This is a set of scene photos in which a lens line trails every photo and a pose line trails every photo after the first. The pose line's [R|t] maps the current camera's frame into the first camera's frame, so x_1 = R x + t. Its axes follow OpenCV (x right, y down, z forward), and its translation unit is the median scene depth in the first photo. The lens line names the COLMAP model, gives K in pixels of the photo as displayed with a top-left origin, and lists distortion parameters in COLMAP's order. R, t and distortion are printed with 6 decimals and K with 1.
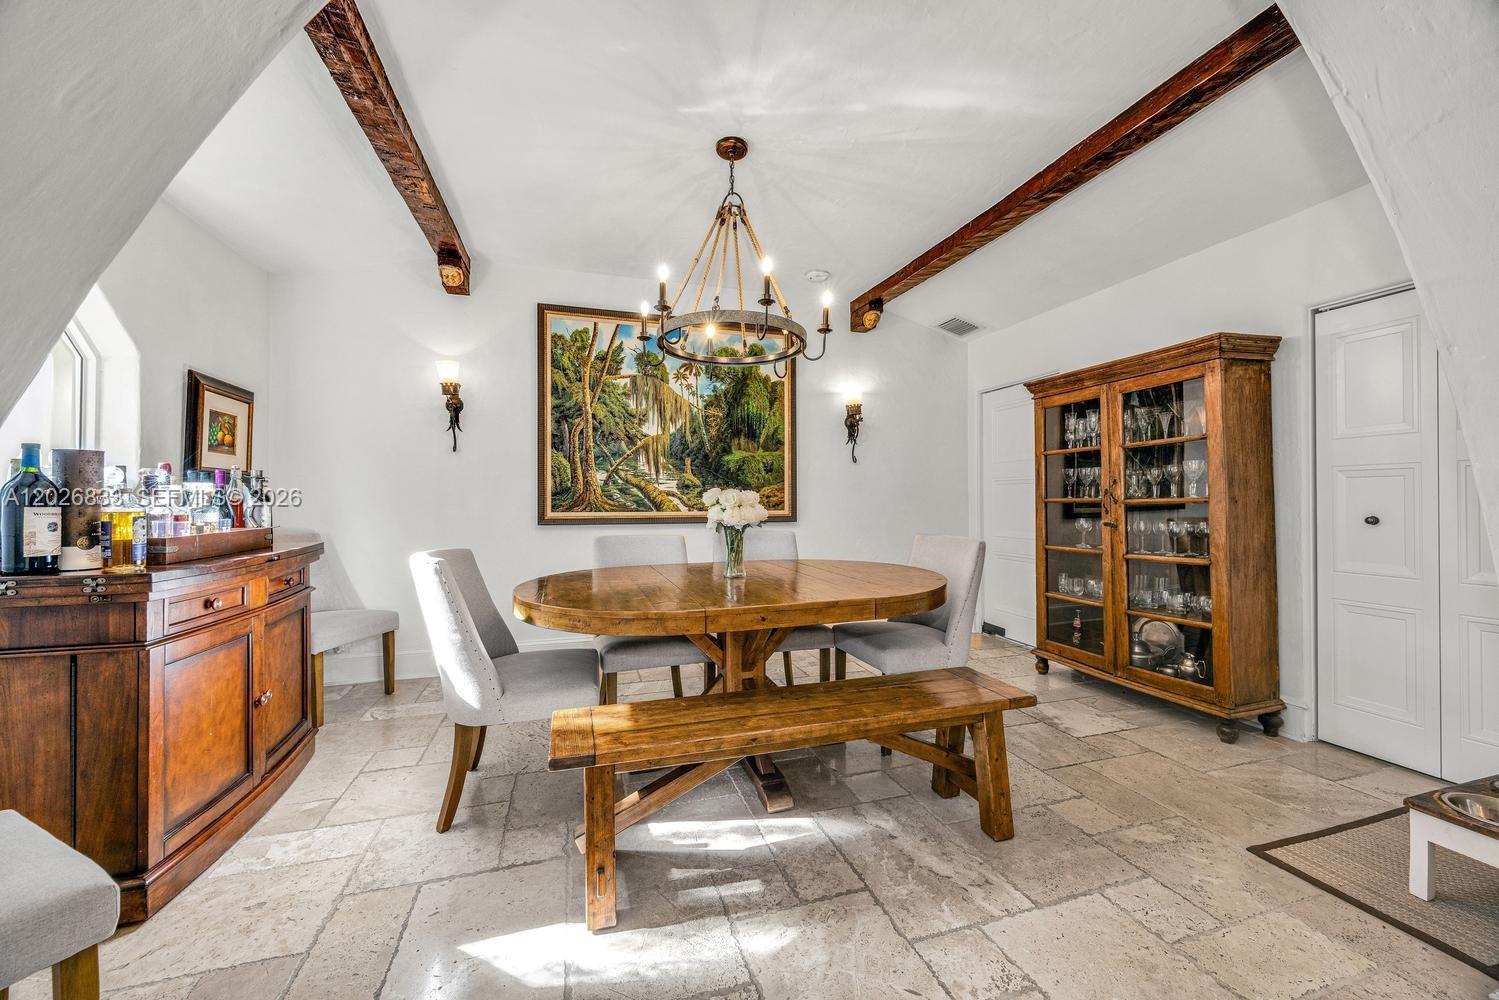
lens RADIAL K [[570.7, 0, 752.7], [0, 570.7, 495.2], [0, 0, 1]] dist [-0.000628, 0.000572]
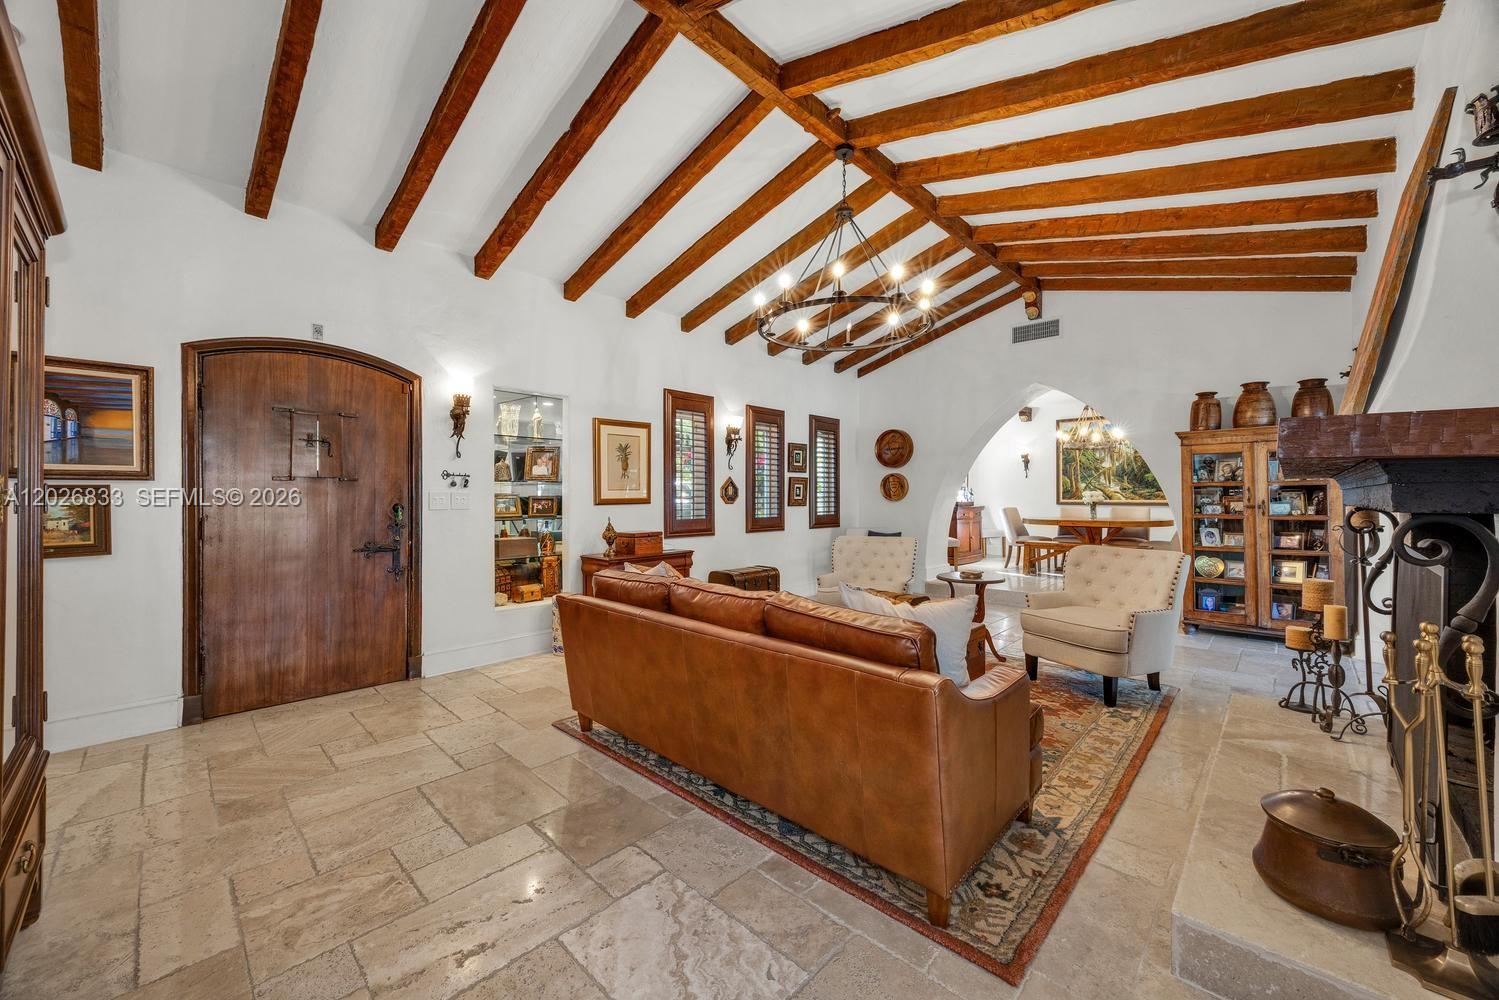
lens RADIAL K [[570.7, 0, 754.9], [0, 570.7, 495.0], [0, 0, 1]] dist [-0.000628, 0.000572]
pose [[0.483525, -0.001740, -0.875329, 1.214845], [0.005761, 0.999983, 0.001195, -0.002265], [0.875312, -0.005620, 0.483526, -1.442885]]
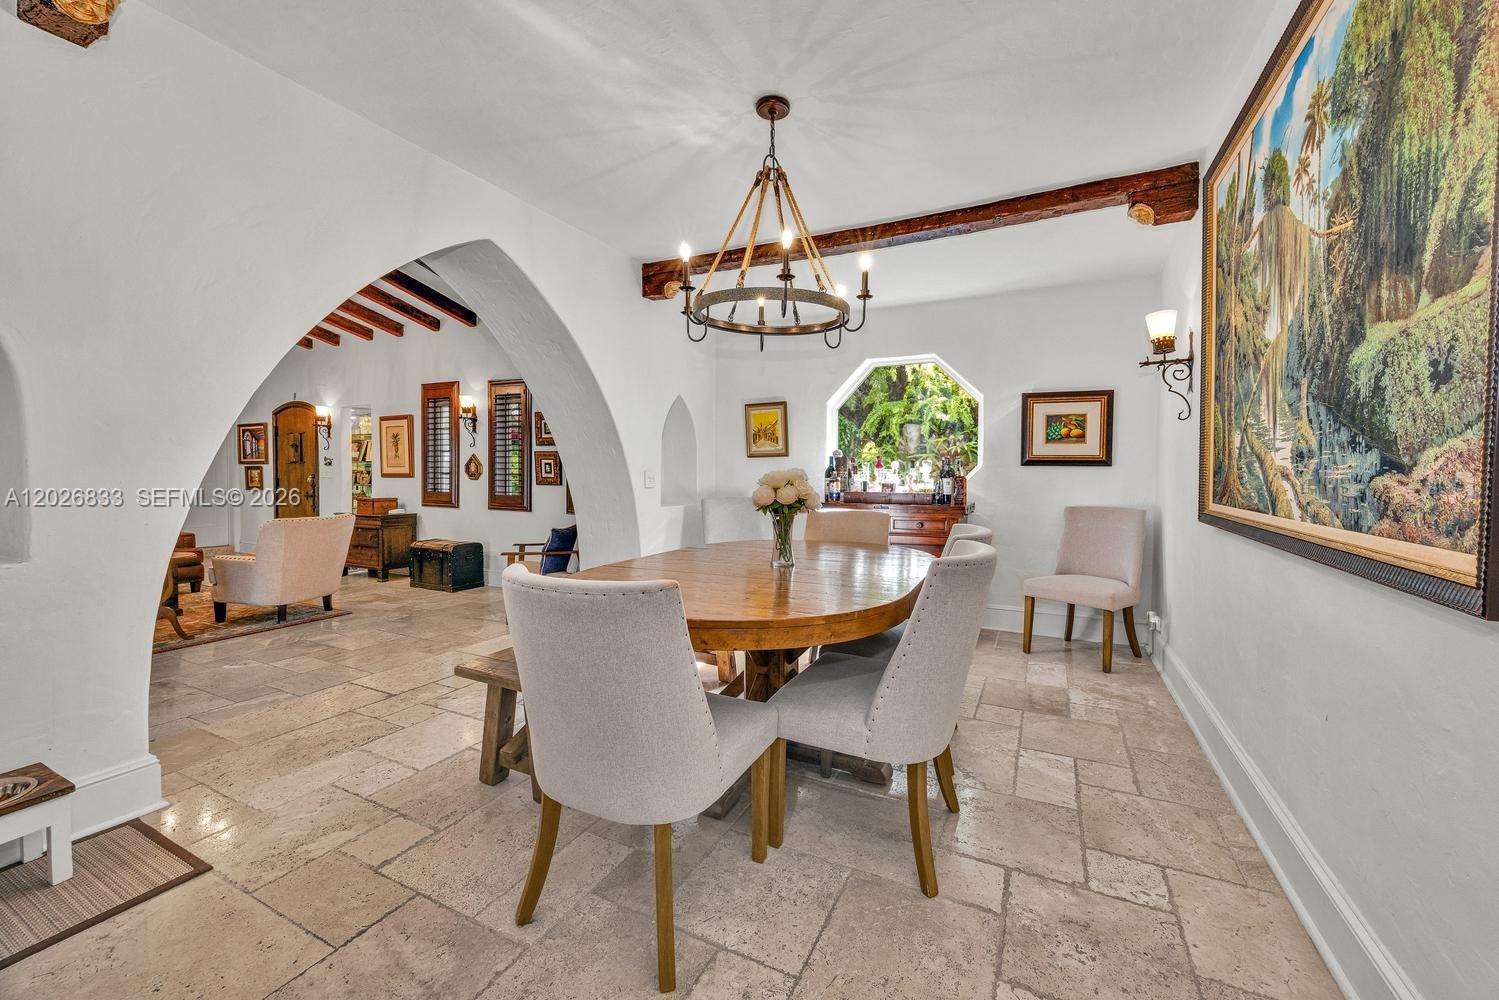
lens RADIAL K [[570.7, 0, 762.0], [0, 570.7, 486.3], [0, 0, 1]] dist [-0.000628, 0.000572]
pose [[-0.684071, 0.017663, -0.729201, 0.427858], [-0.002745, 0.999637, 0.026789, -0.004308], [0.729410, 0.020328, -0.683775, 1.043658]]
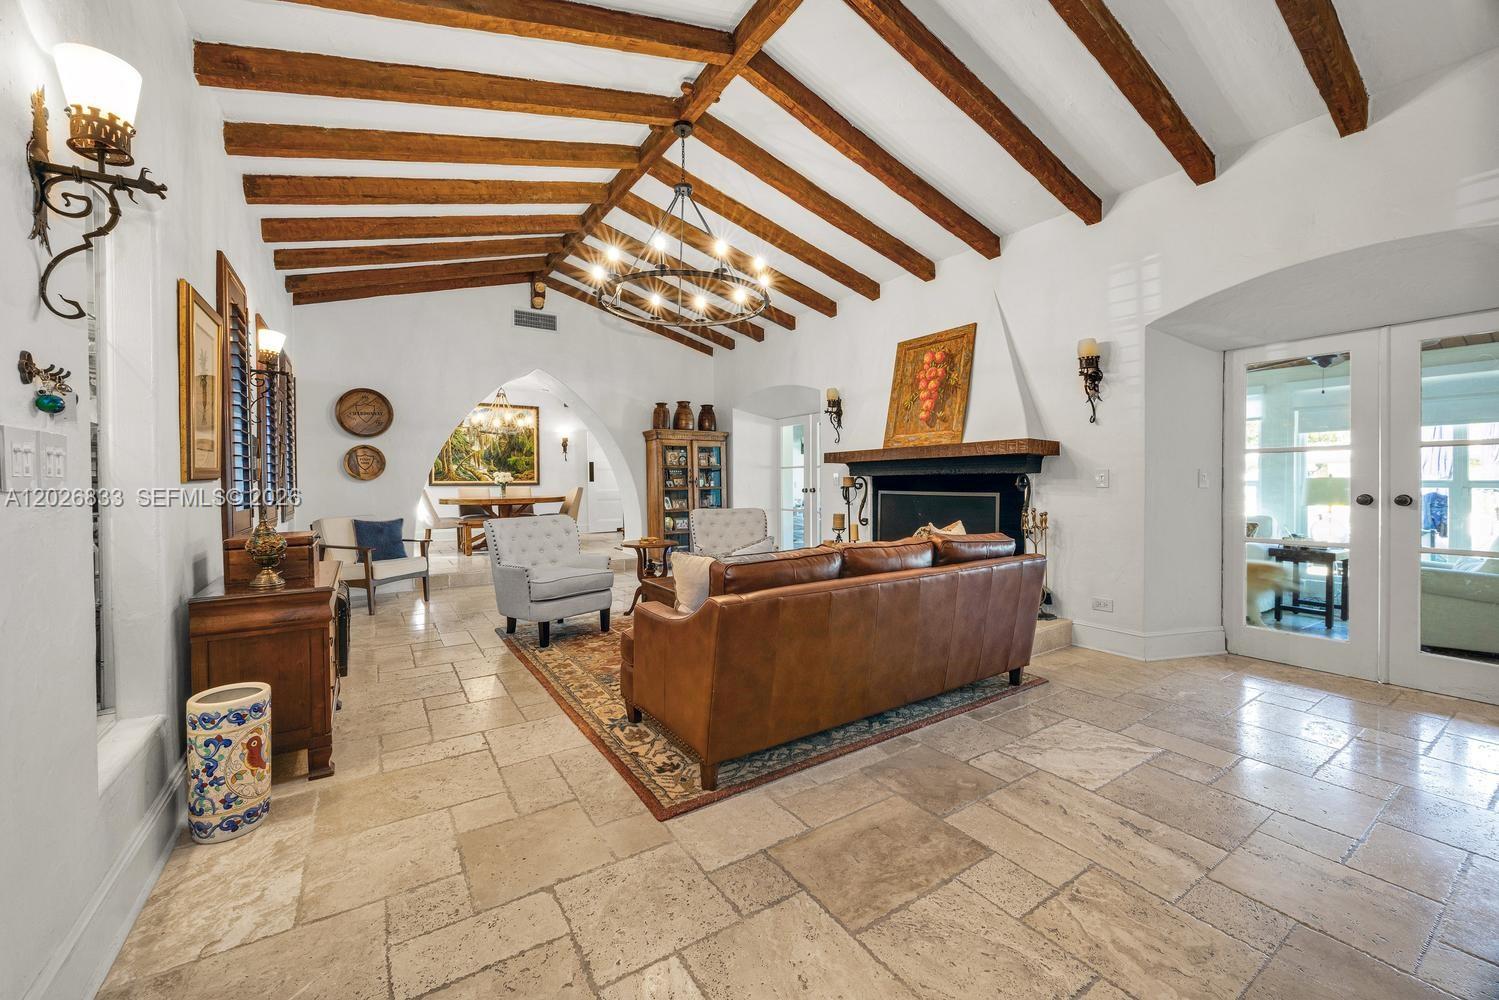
lens RADIAL K [[570.7, 0, 742.0], [0, 570.7, 493.2], [0, 0, 1]] dist [-0.000628, 0.000572]
pose [[0.964334, -0.008711, 0.264547, 0.297331], [0.001617, 0.999634, 0.027022, 0.017320], [-0.264685, -0.025631, 0.963994, -1.809443]]
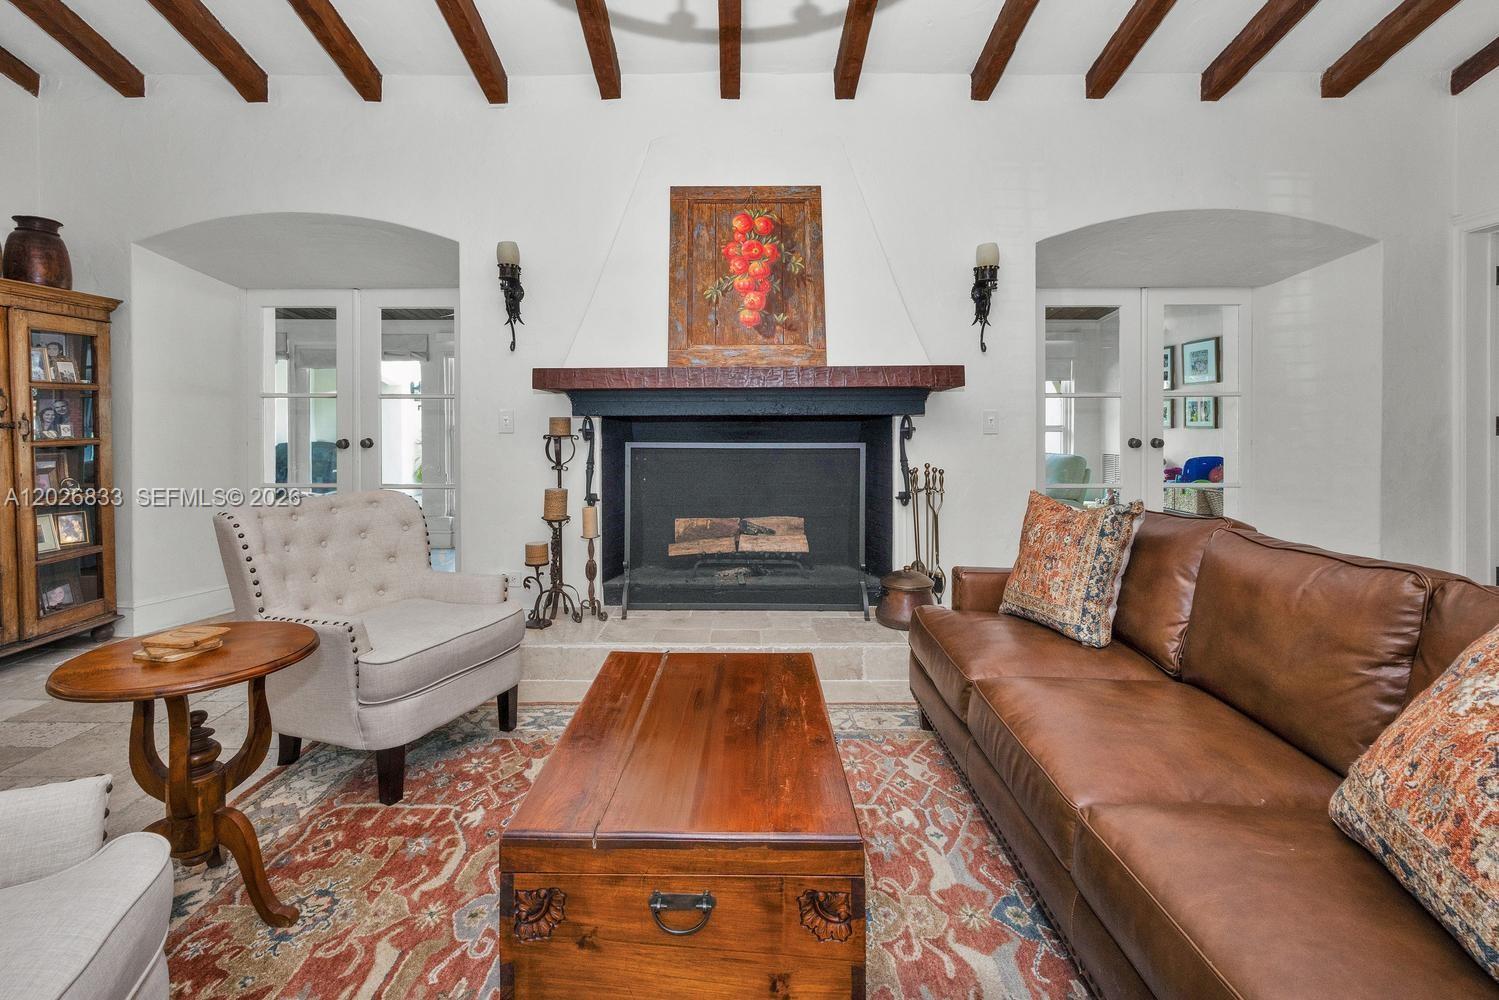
lens RADIAL K [[676.9, 0, 730.5], [0, 676.9, 437.4], [0, 0, 1]] dist [-0.002908, -0.000661]
pose [[0.312486, -0.012781, 0.949836, 0.156382], [-0.006321, 0.999859, 0.015533, 0.027245], [-0.949901, -0.010858, 0.312361, -0.957186]]
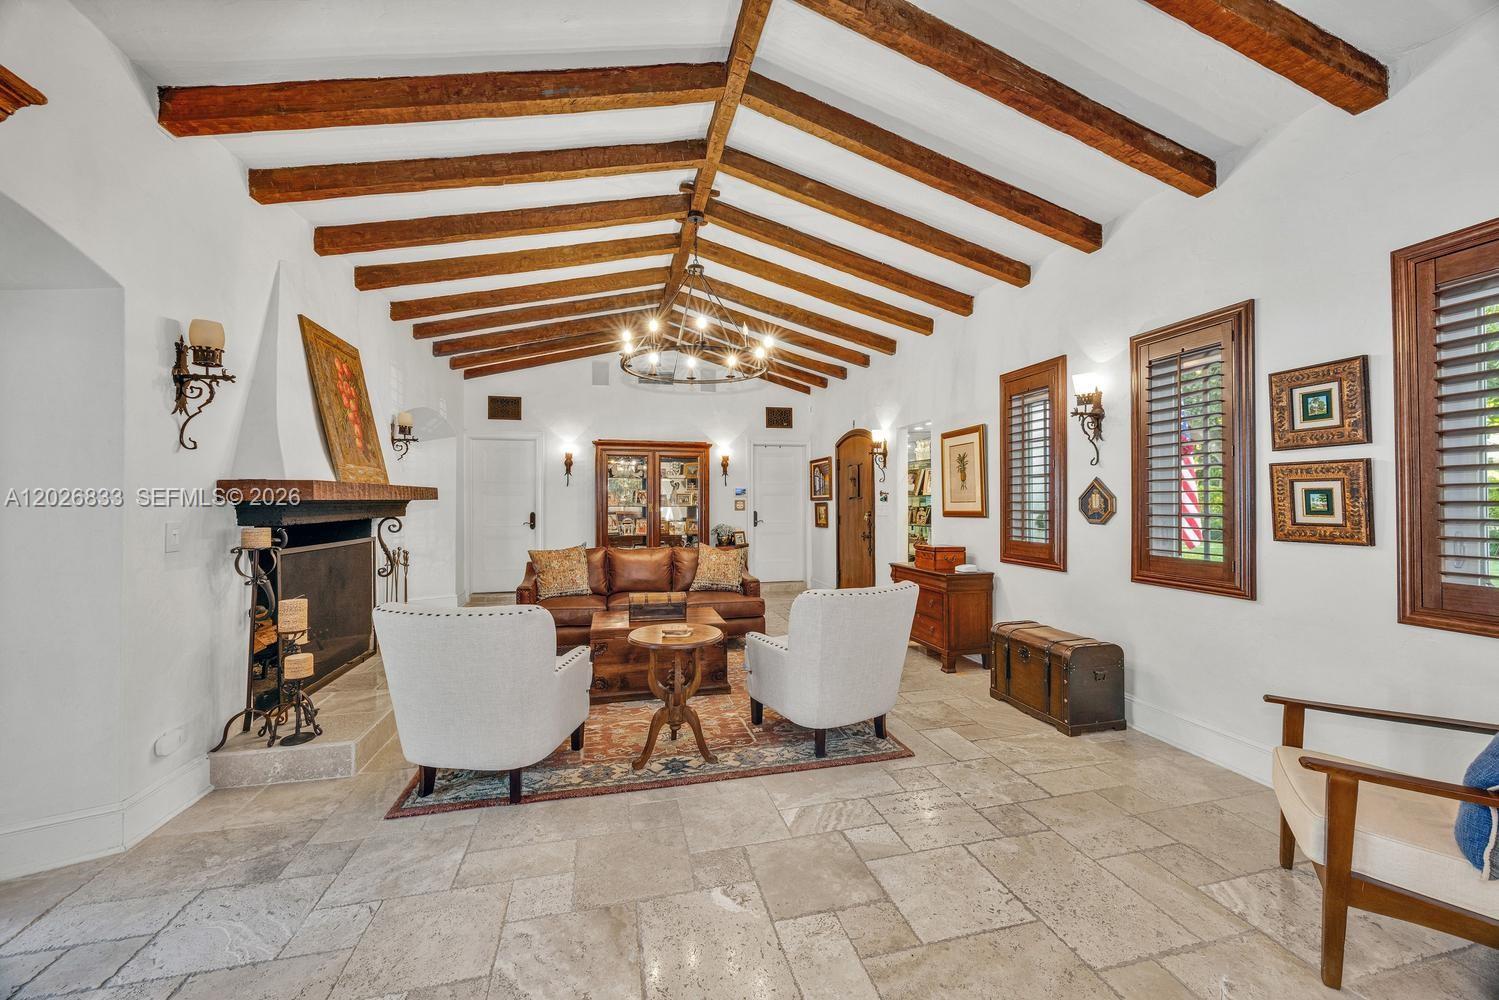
lens RADIAL K [[570.7, 0, 750.8], [0, 570.7, 495.2], [0, 0, 1]] dist [-0.000628, 0.000572]
pose [[-0.997828, 0.006709, 0.065528, 0.283405], [0.005576, 0.999832, -0.017455, -0.010290], [-0.065634, -0.017052, -0.997698, 0.235177]]
